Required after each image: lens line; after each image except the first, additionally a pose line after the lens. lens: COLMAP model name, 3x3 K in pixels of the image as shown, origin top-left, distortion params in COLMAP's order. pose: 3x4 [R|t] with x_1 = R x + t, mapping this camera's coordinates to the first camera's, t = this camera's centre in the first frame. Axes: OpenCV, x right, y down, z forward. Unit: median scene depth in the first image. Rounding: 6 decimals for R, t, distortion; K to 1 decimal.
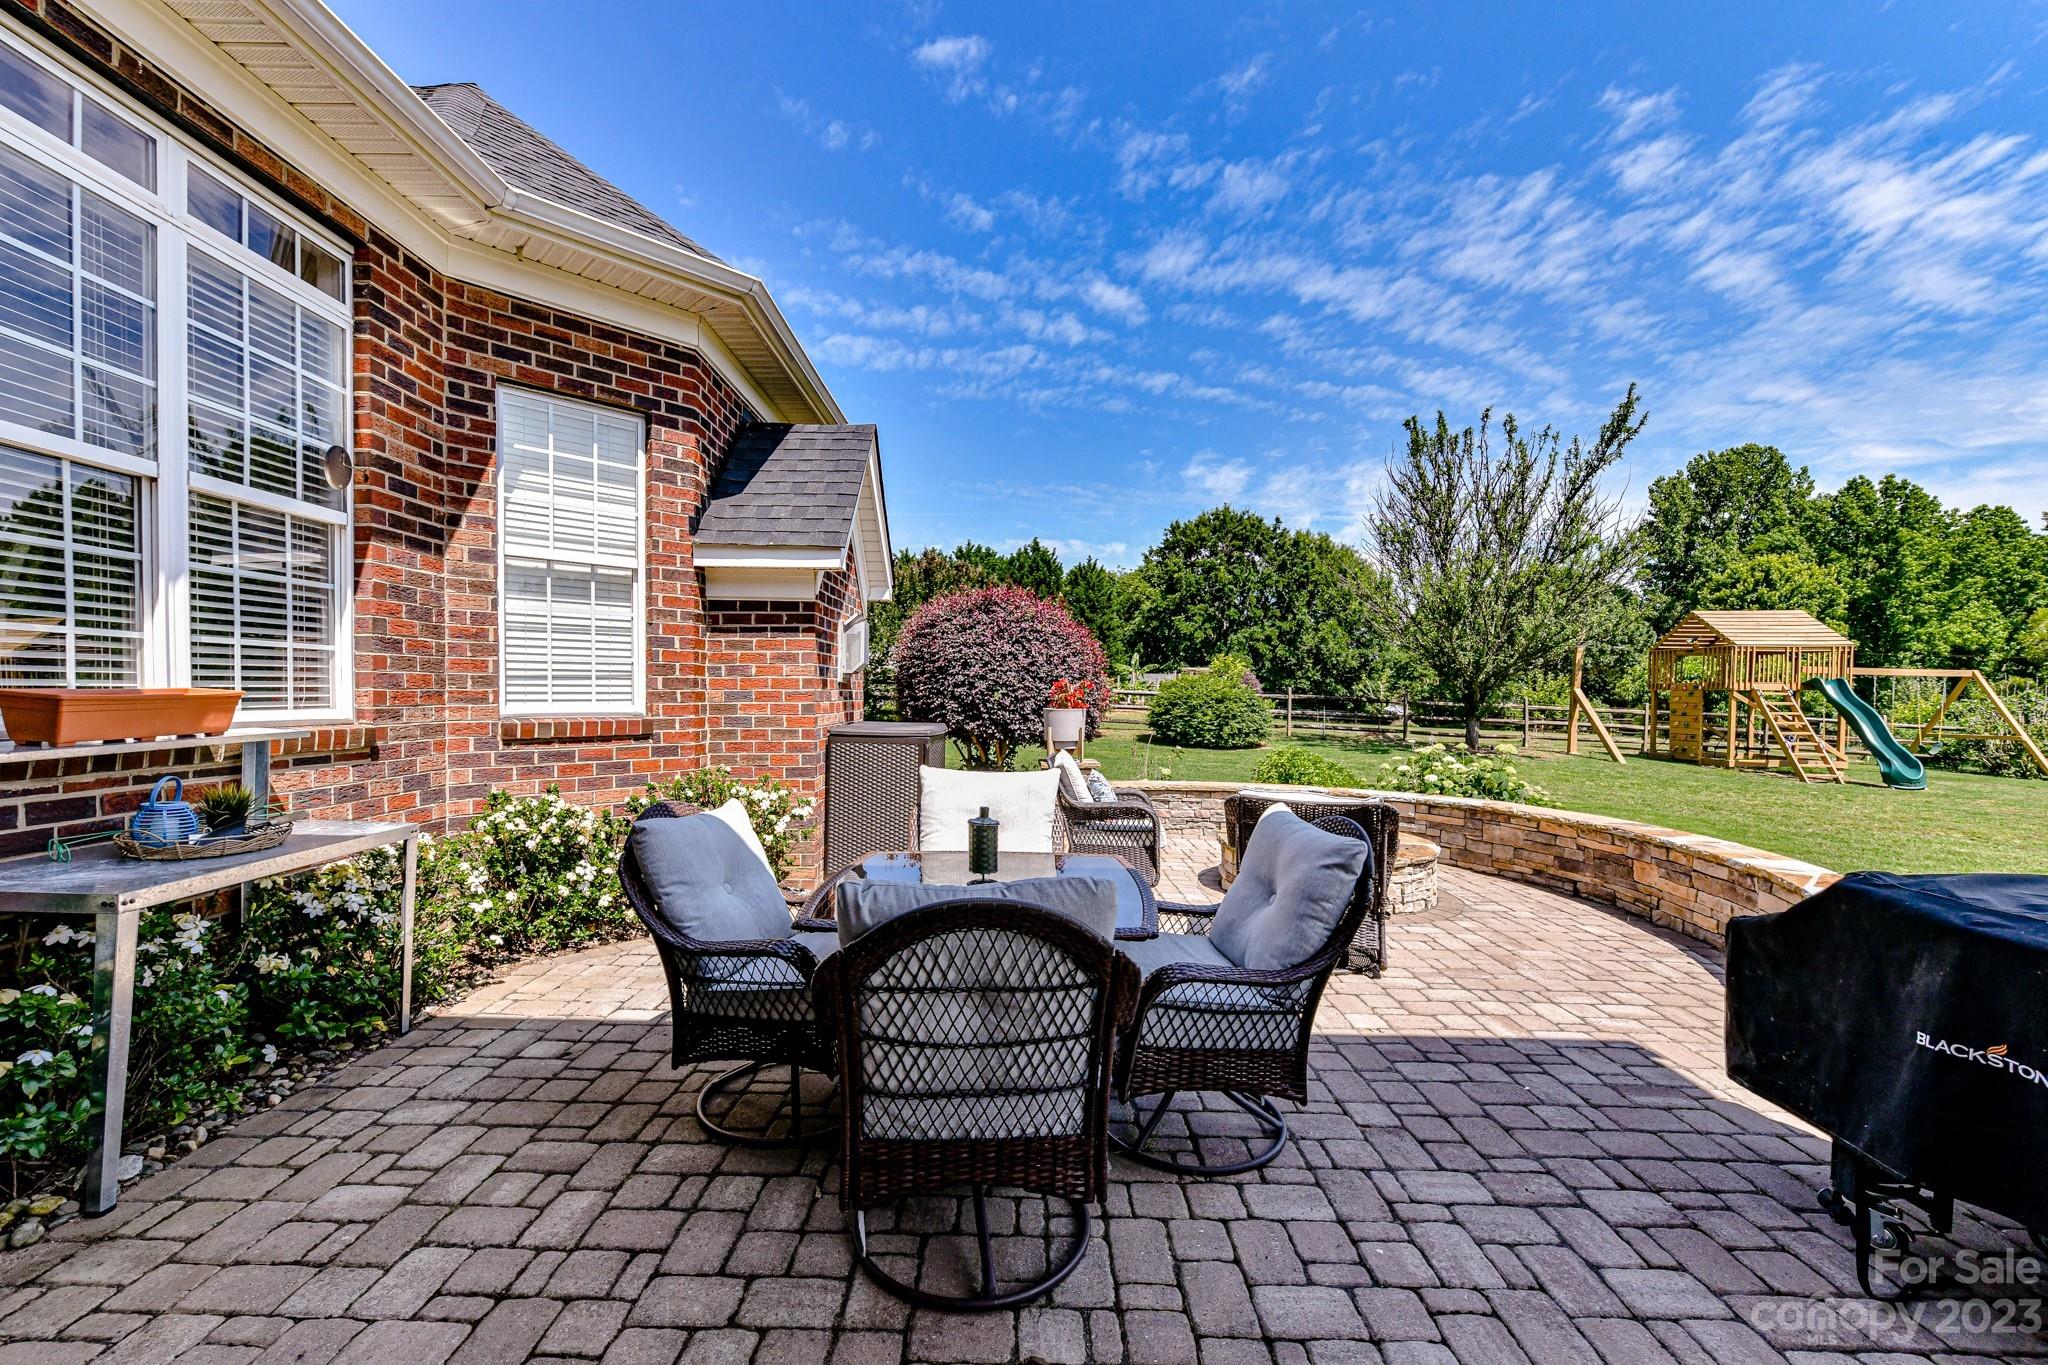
lens RADIAL K [[805.0, 0, 1022.6], [0, 805.0, 714.3], [0, 0, 1]] dist [0.007721, -0.000953]
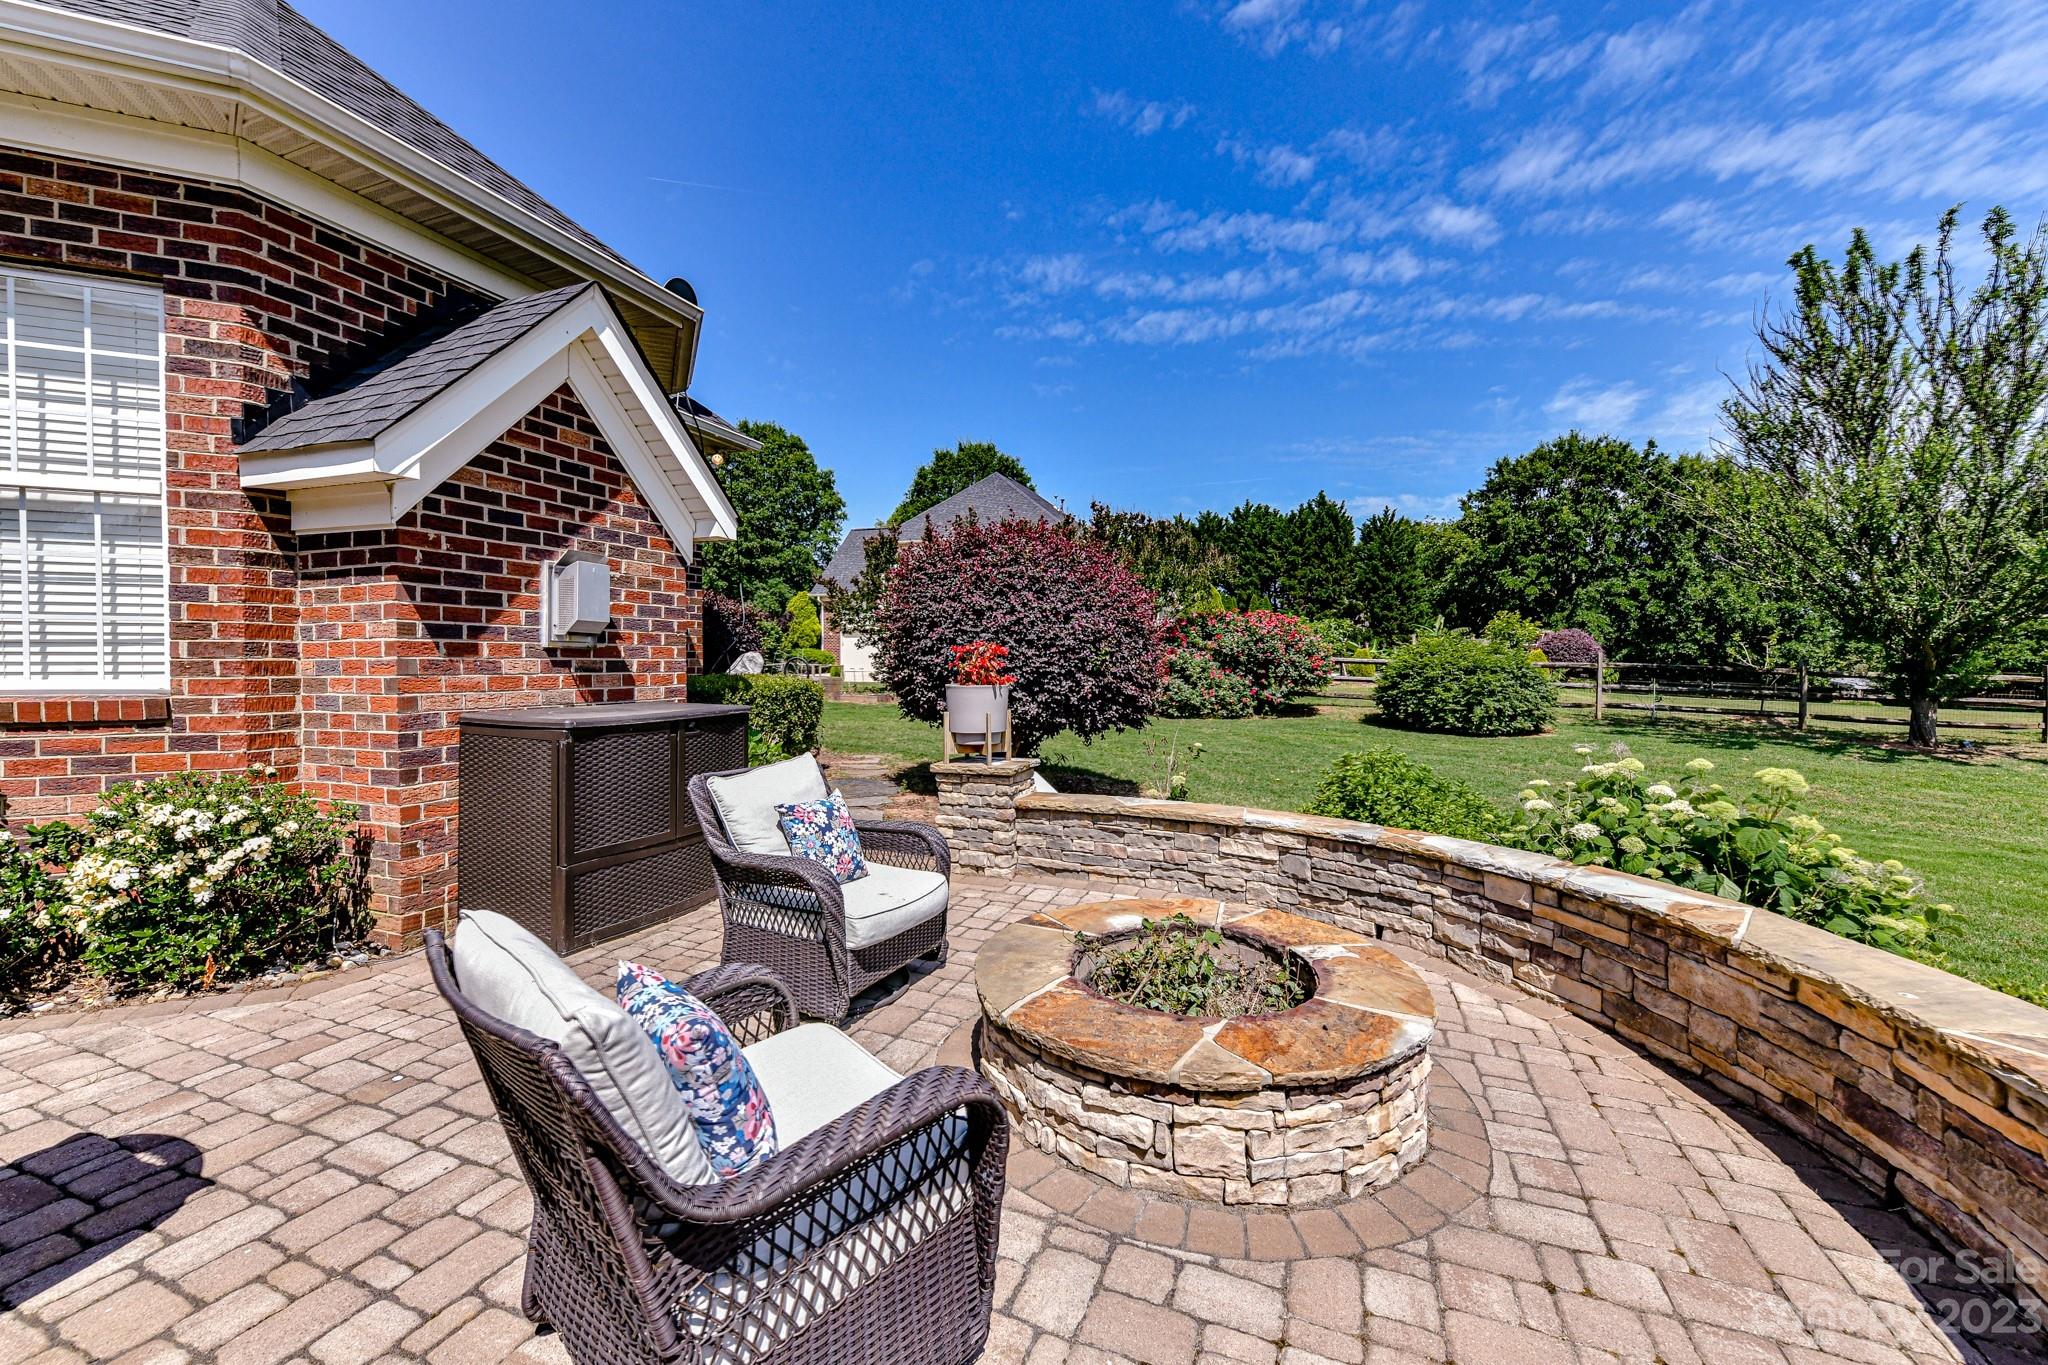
lens RADIAL K [[805.0, 0, 1033.0], [0, 805.0, 676.2], [0, 0, 1]] dist [0.007721, -0.000953]
pose [[0.932349, 0.002158, -0.361553, 0.134284], [-0.006242, 0.999929, -0.010128, -0.003033], [0.361506, 0.011700, 0.932296, 0.151339]]
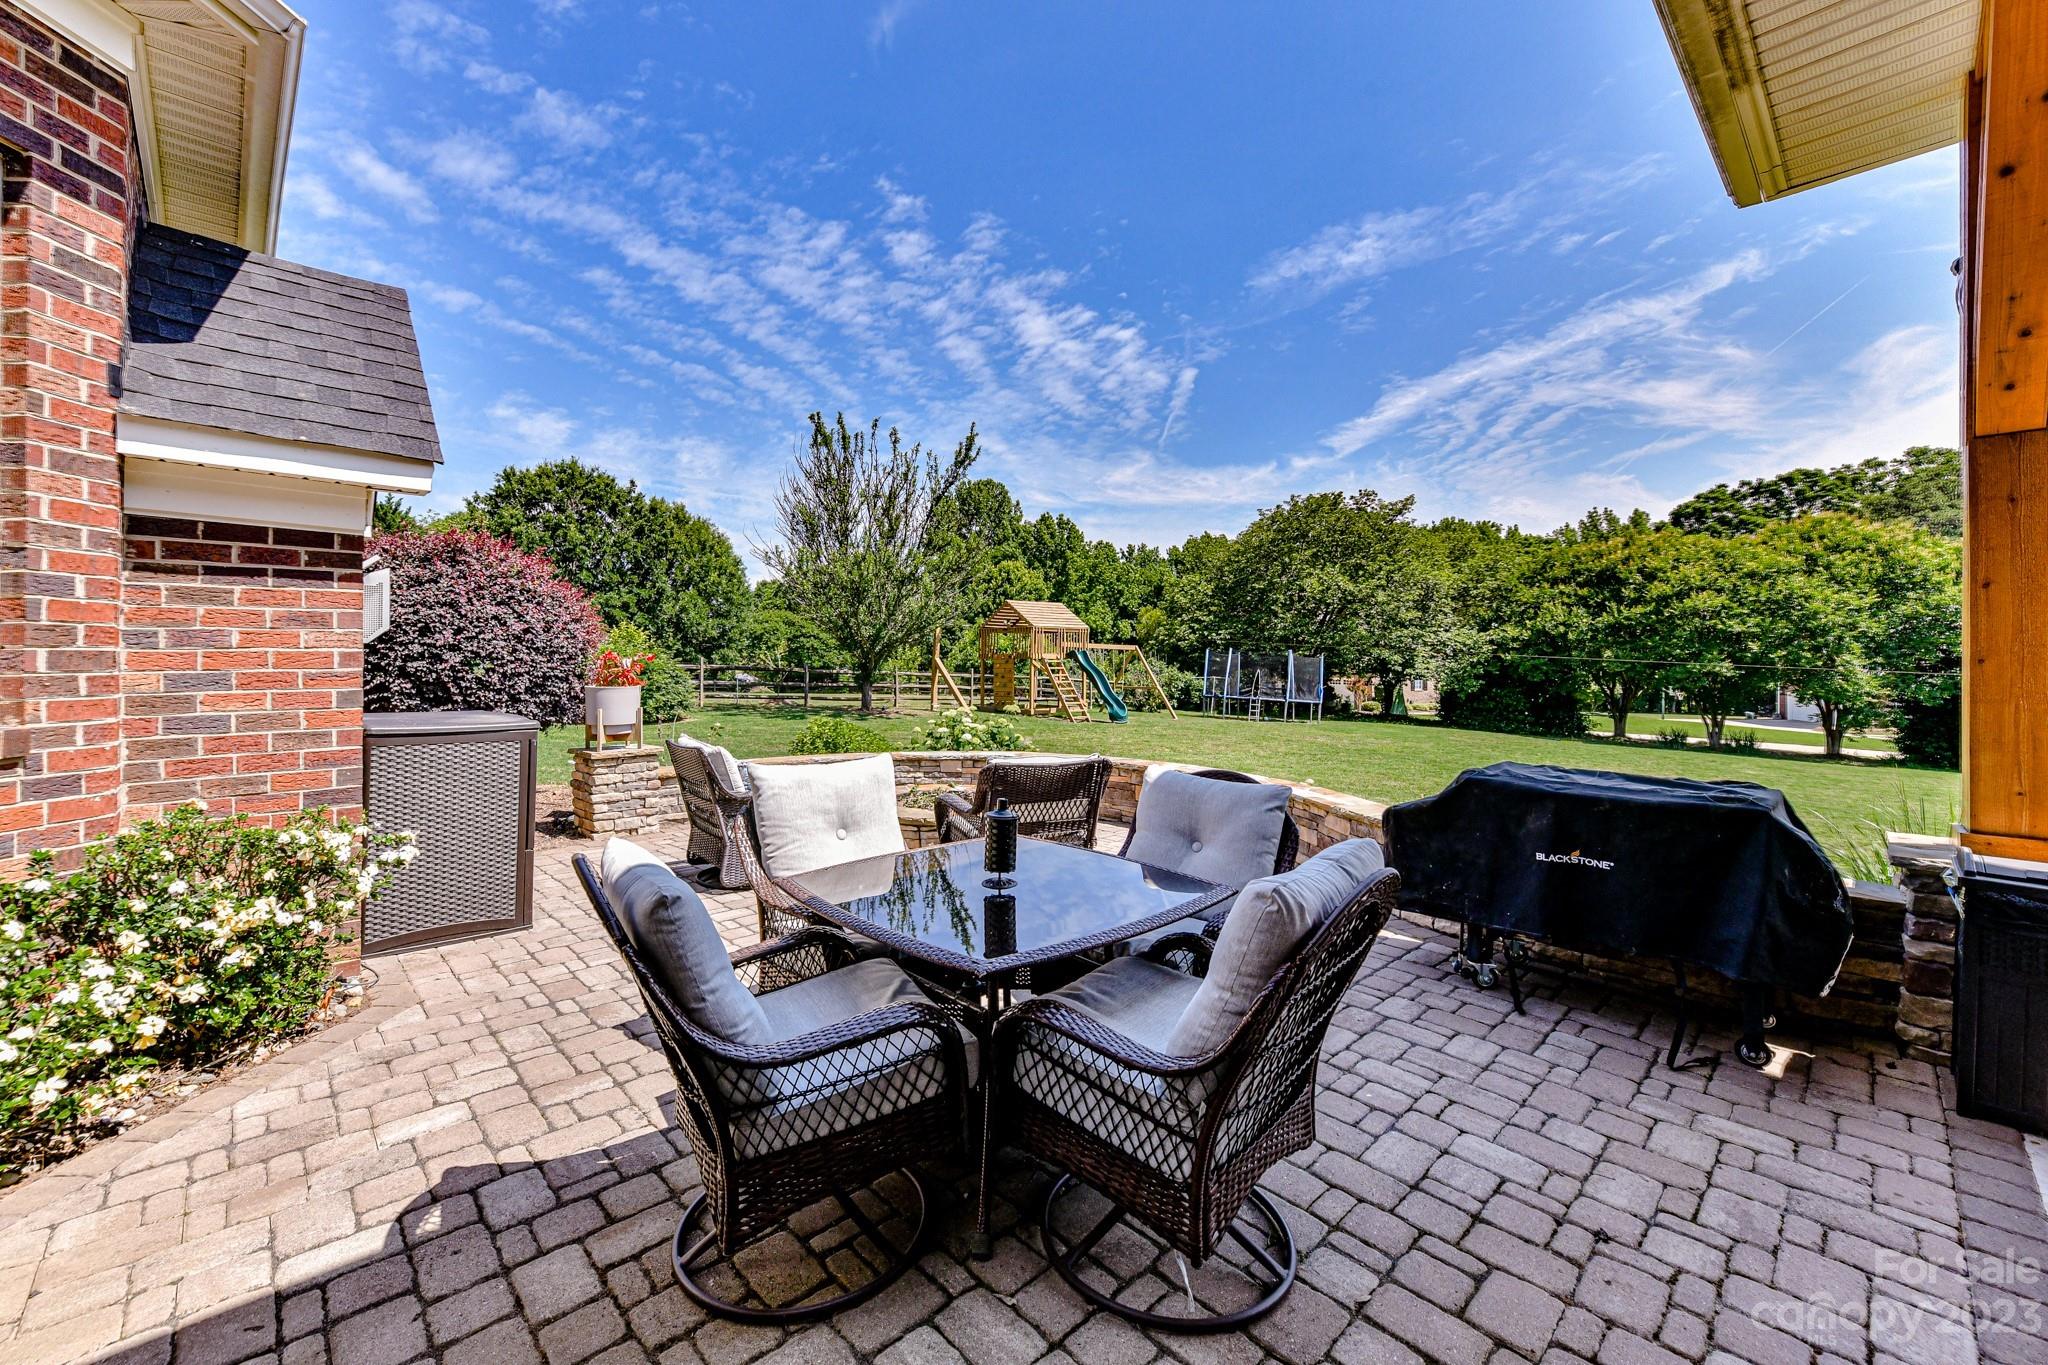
lens RADIAL K [[805.0, 0, 997.6], [0, 805.0, 656.0], [0, 0, 1]] dist [0.007721, -0.000953]
pose [[0.727257, -0.001799, 0.686363, -0.091133], [0.025515, 0.999376, -0.024416, -0.003151], [-0.685891, 0.035270, 0.726849, 0.044562]]
